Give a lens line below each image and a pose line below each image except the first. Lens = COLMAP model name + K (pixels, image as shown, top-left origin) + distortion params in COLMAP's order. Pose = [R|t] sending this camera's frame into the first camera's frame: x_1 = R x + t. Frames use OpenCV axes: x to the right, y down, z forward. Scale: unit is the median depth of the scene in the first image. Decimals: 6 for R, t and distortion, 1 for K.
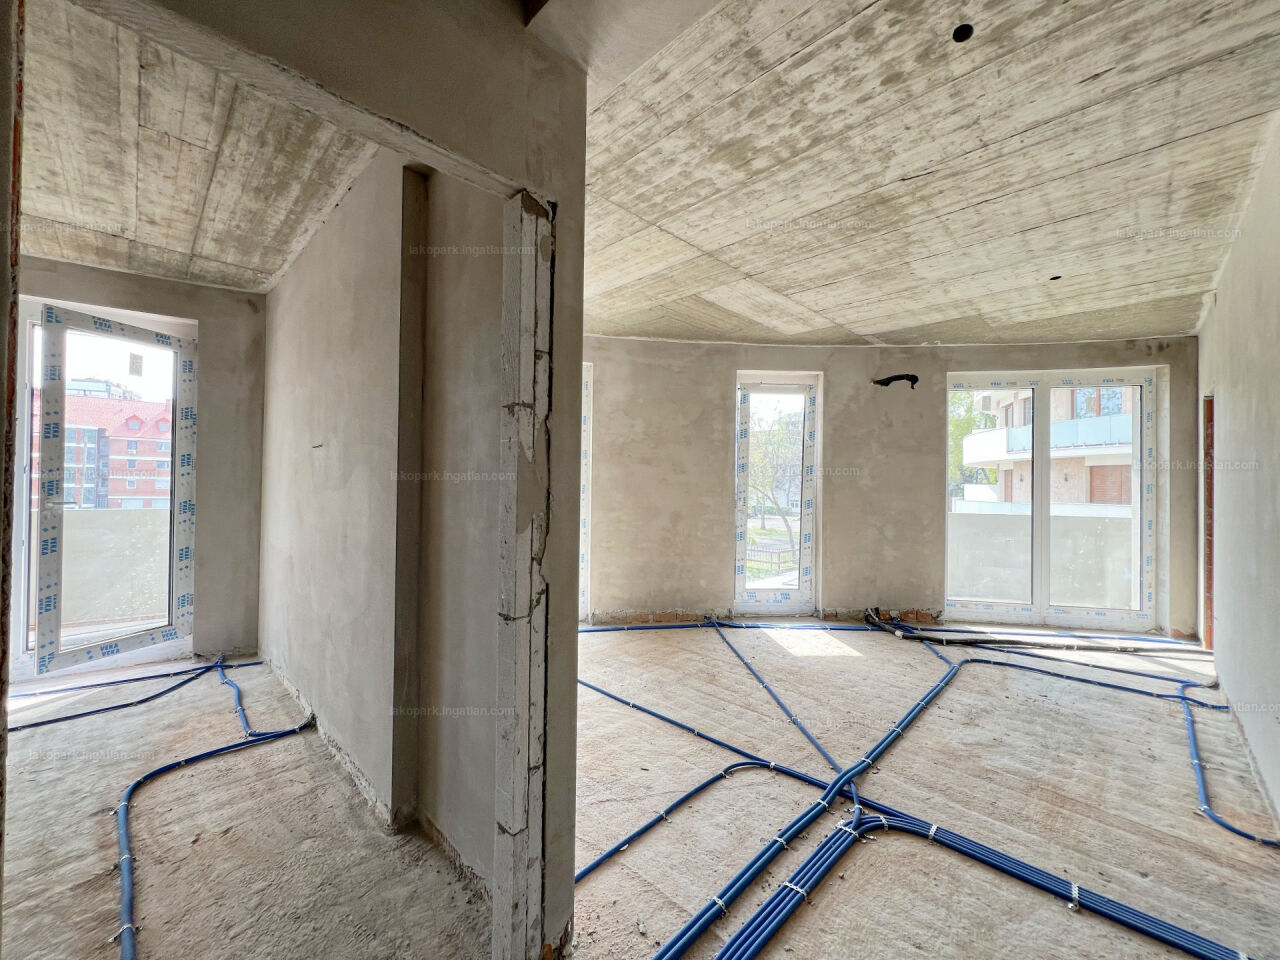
lens RADIAL K [[509.8, 0, 640.0], [0, 509.8, 480.4], [0, 0, 1]] dist [-0.001155, 0.000105]
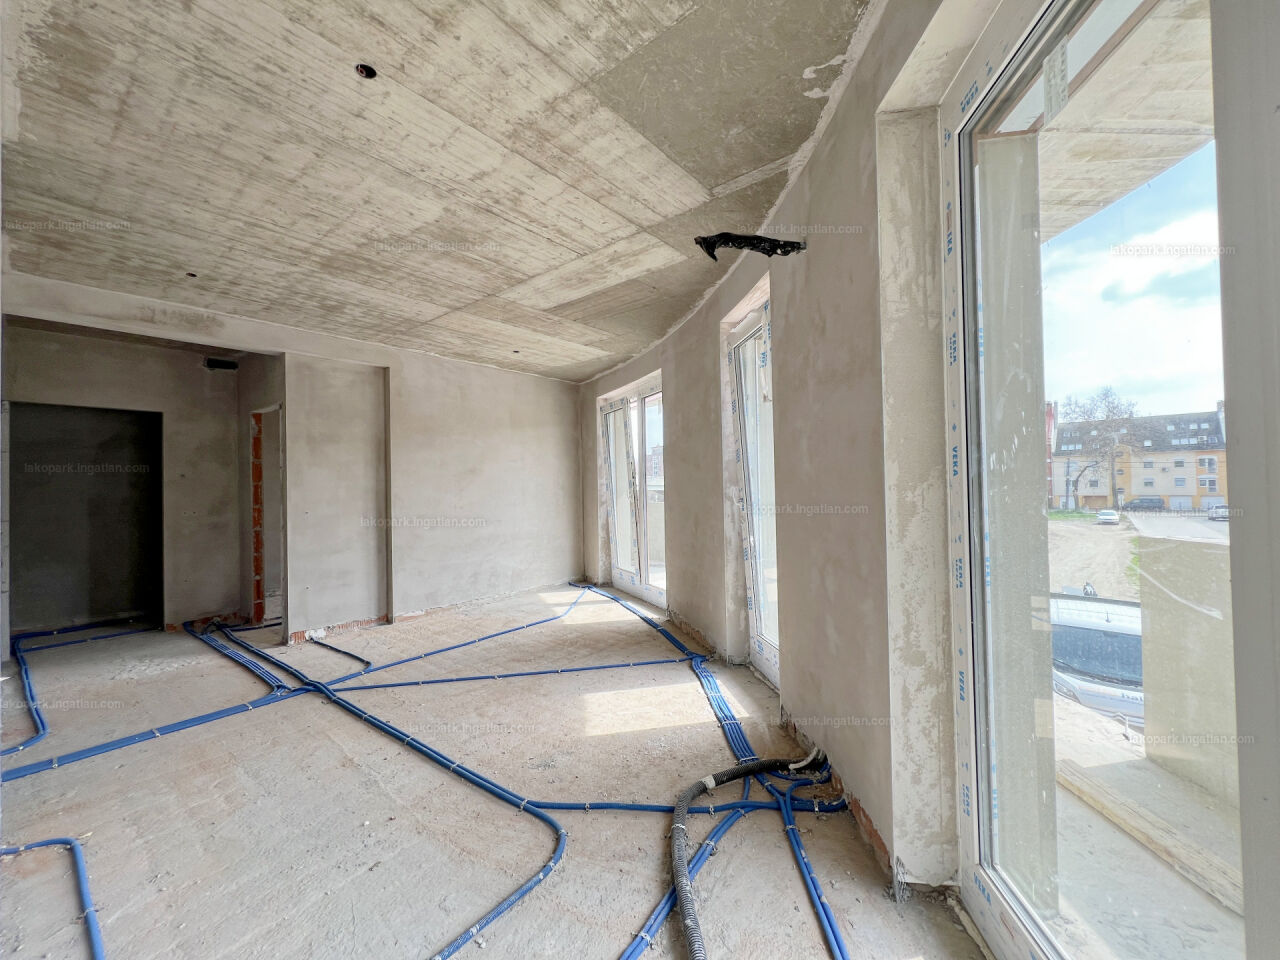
lens RADIAL K [[509.8, 0, 639.7], [0, 509.8, 480.3], [0, 0, 1]] dist [-0.001155, 0.000105]
pose [[0.100761, -0.027483, -0.994531, 1.450999], [0.028984, 0.999275, -0.024678, 0.037743], [0.994488, -0.026339, 0.101485, 1.308655]]
